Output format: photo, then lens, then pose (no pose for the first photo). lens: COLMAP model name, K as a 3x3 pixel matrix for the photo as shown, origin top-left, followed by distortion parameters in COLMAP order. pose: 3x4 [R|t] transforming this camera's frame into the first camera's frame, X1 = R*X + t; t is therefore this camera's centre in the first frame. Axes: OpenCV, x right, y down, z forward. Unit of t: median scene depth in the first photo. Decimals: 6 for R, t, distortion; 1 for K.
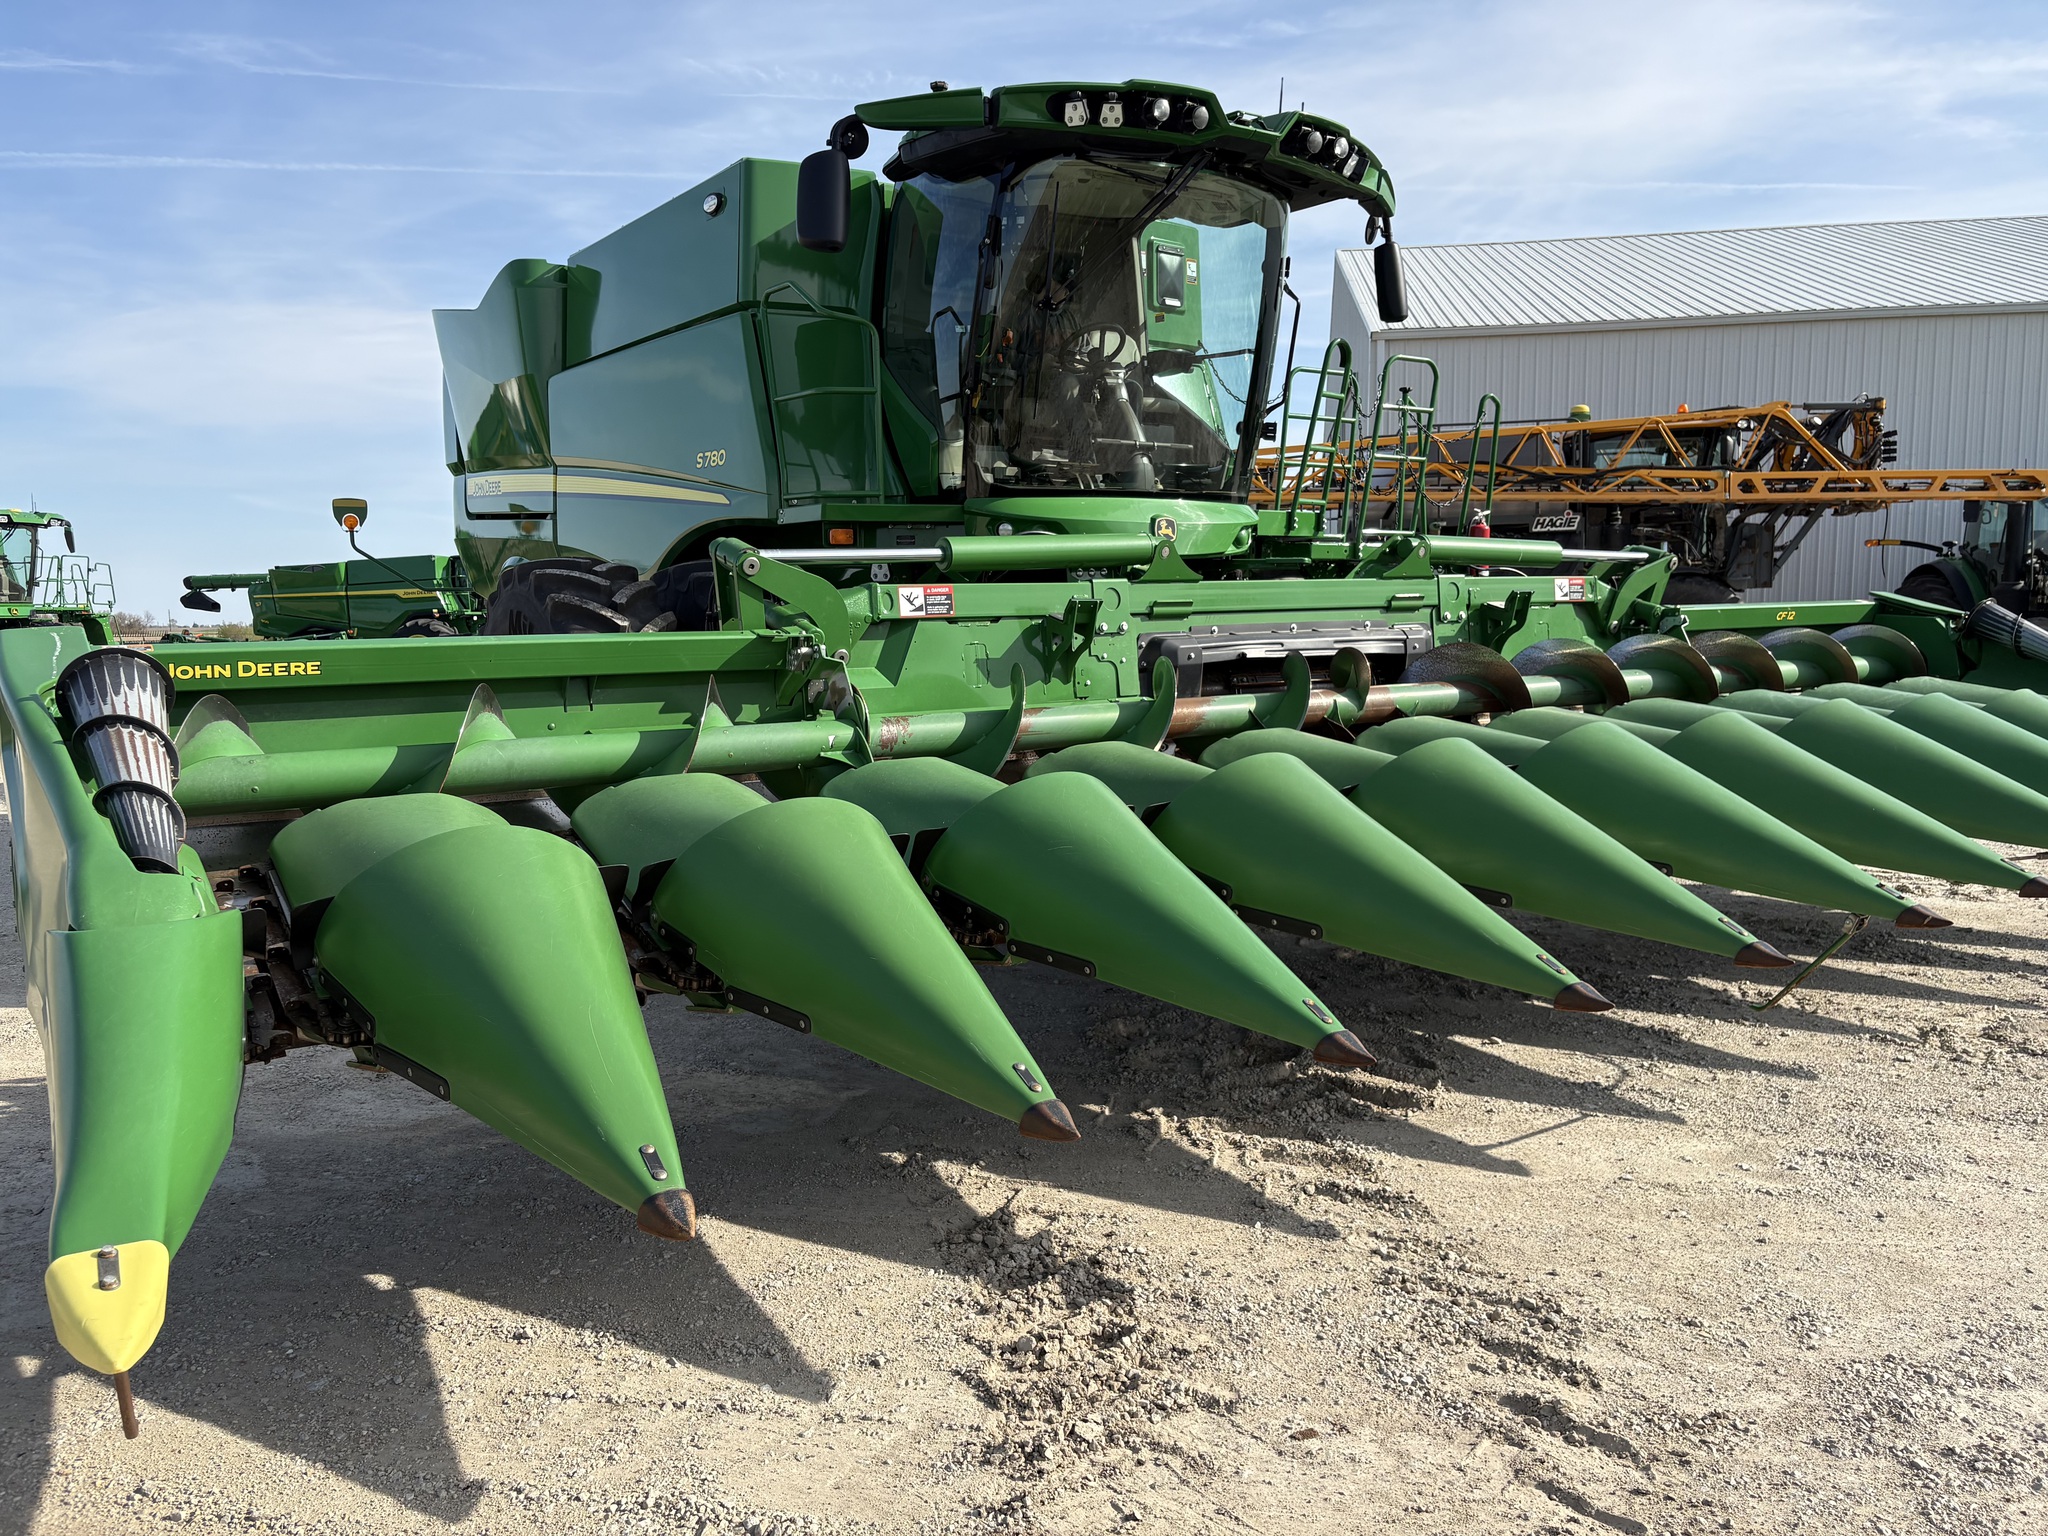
lens RADIAL K [[1580.2, 0, 989.8], [0, 1580.2, 788.3], [0, 0, 1]] dist [0.048156, -0.051589]
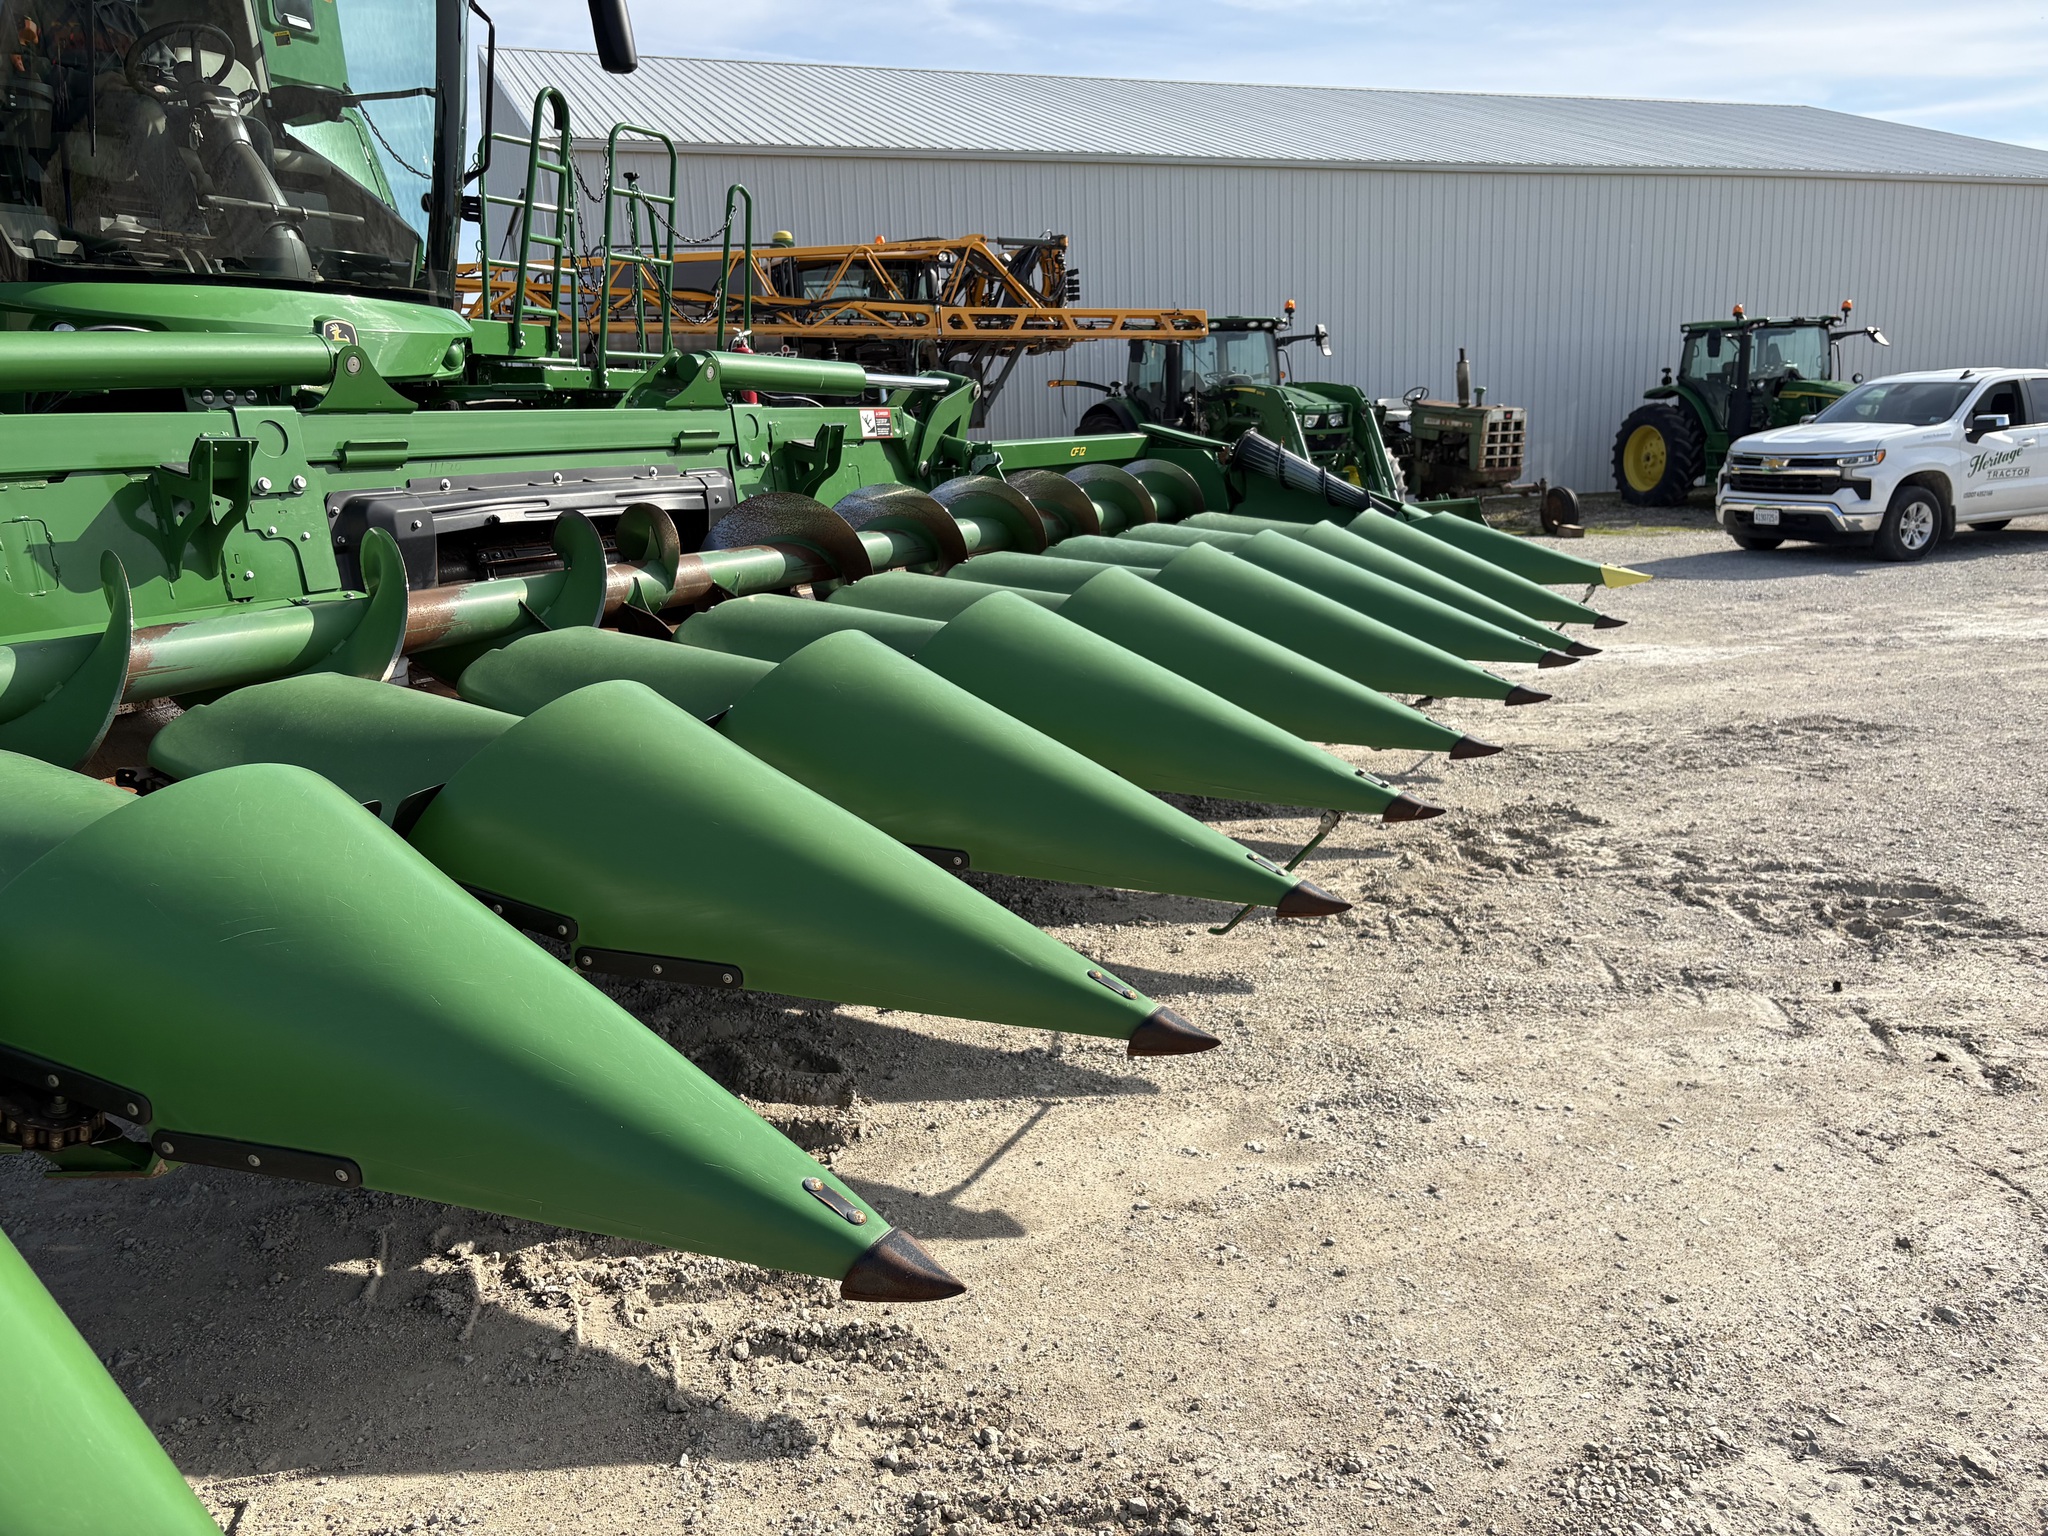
lens RADIAL K [[1580.2, 0, 1035.6], [0, 1580.2, 781.5], [0, 0, 1]] dist [0.048156, -0.051589]
pose [[0.864401, -0.125377, 0.486920, 0.011473], [0.082422, 0.990645, 0.108762, -0.024161], [-0.496001, -0.053881, 0.866649, 0.246006]]
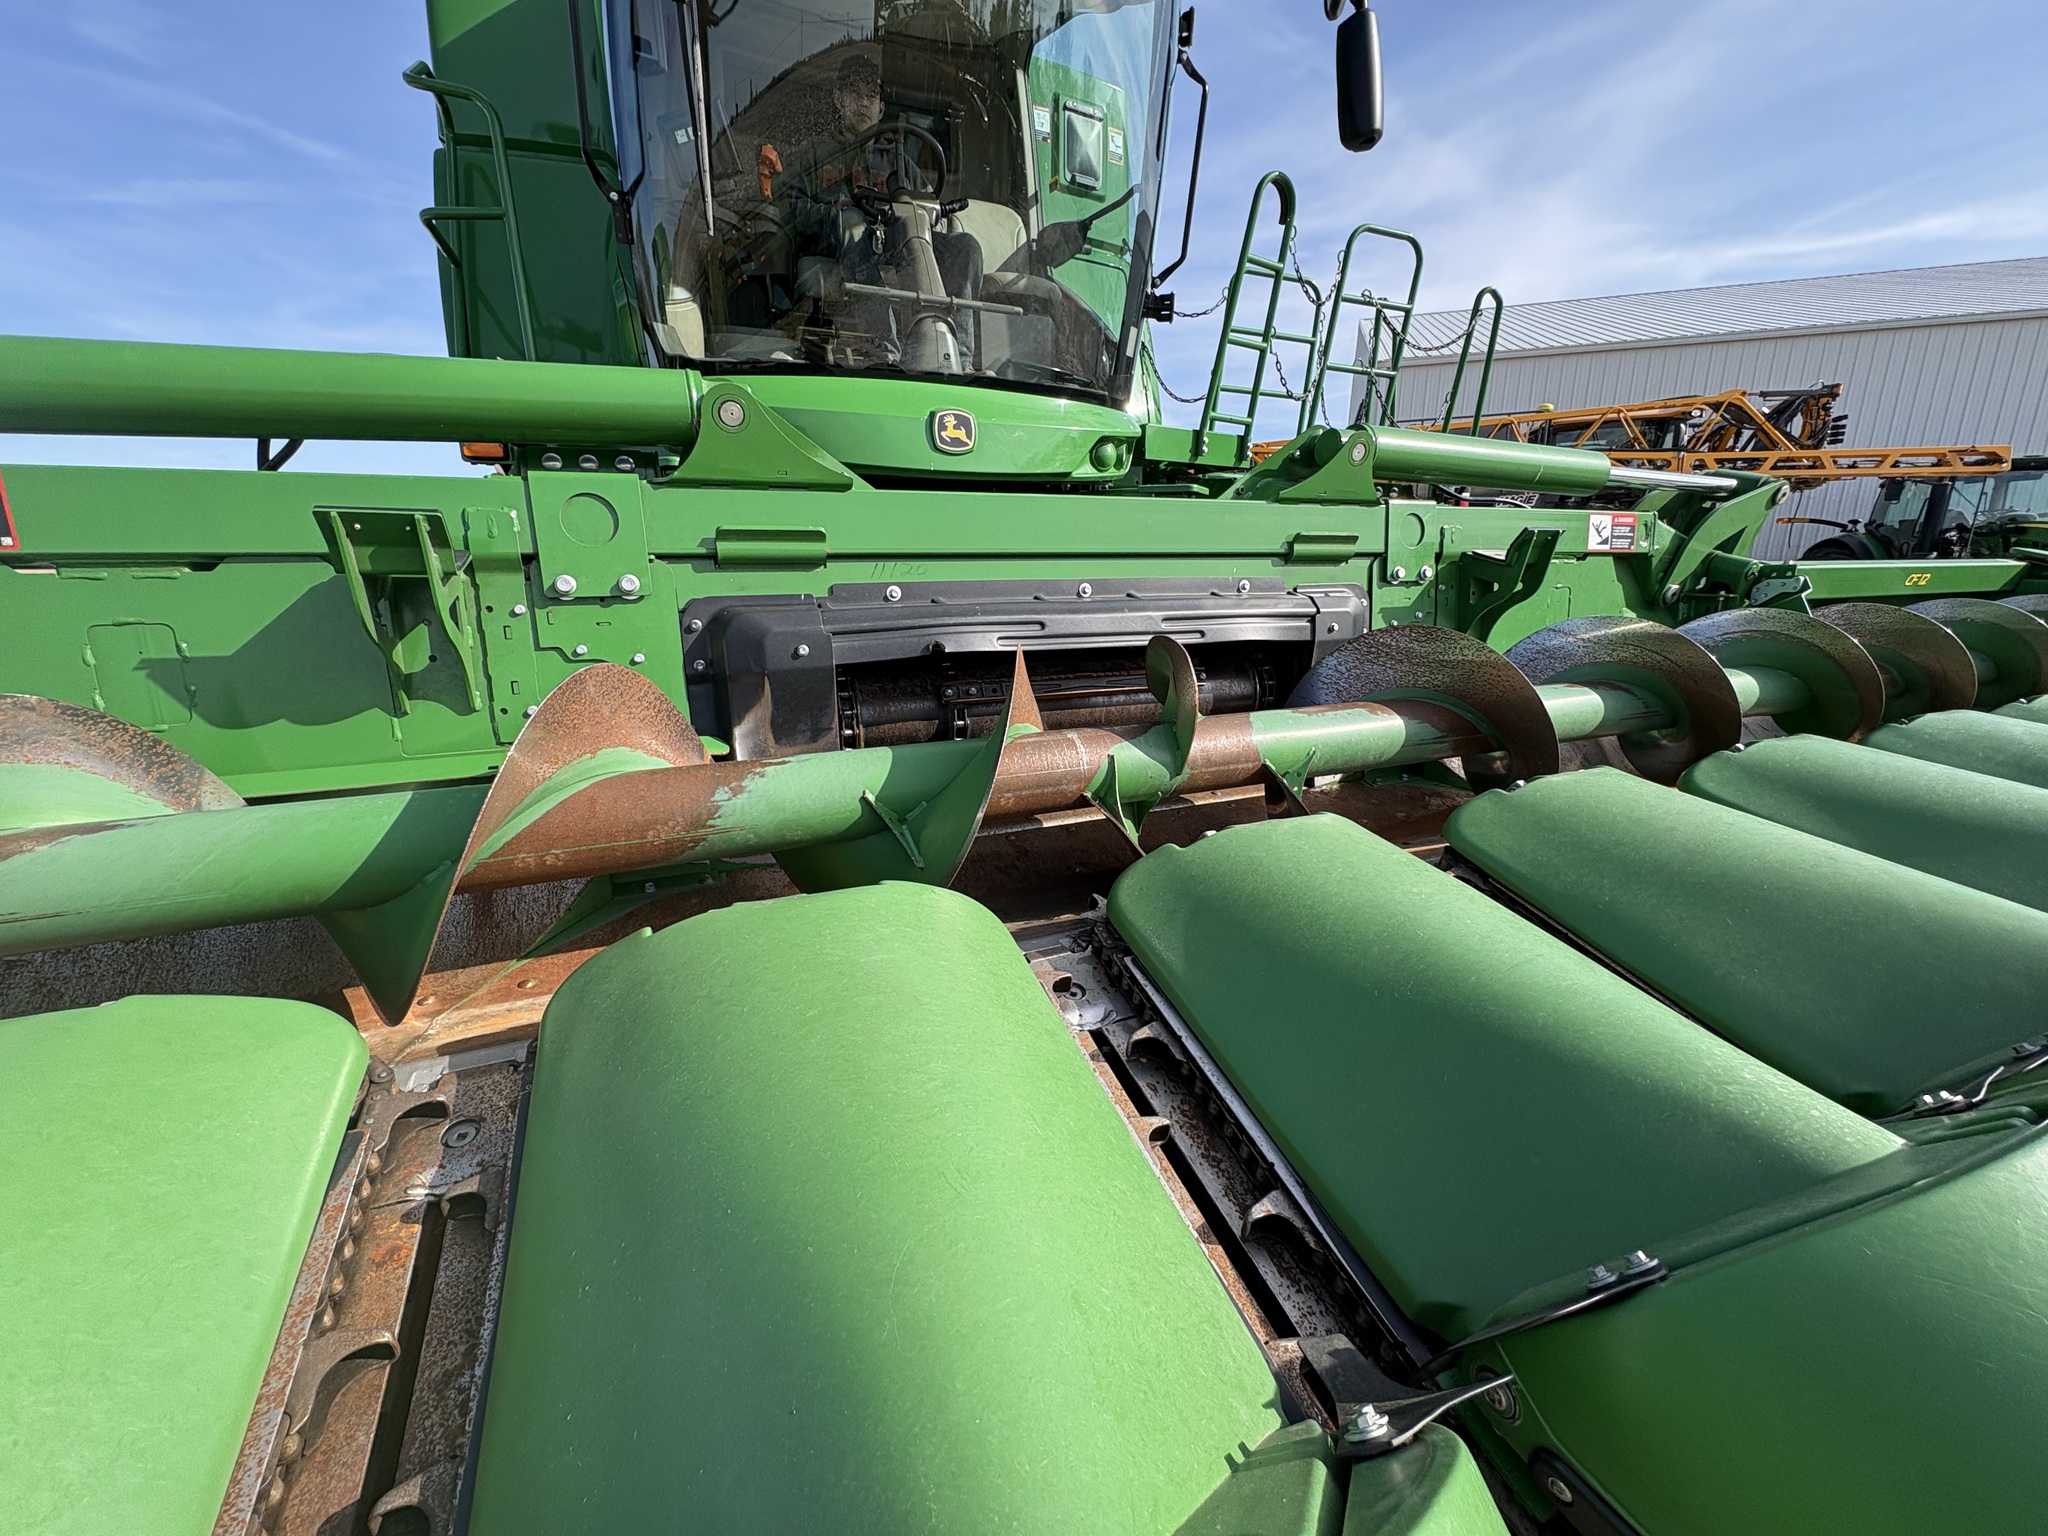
lens RADIAL K [[830.2, 0, 1023.9], [0, 830.2, 769.1], [0, 0, 1]] dist [-0.001316, 0.000927]
pose [[0.987394, 0.046385, -0.151332, 0.200759], [-0.027393, 0.991747, 0.125252, -0.071075], [0.155893, -0.119527, 0.980515, 0.668689]]
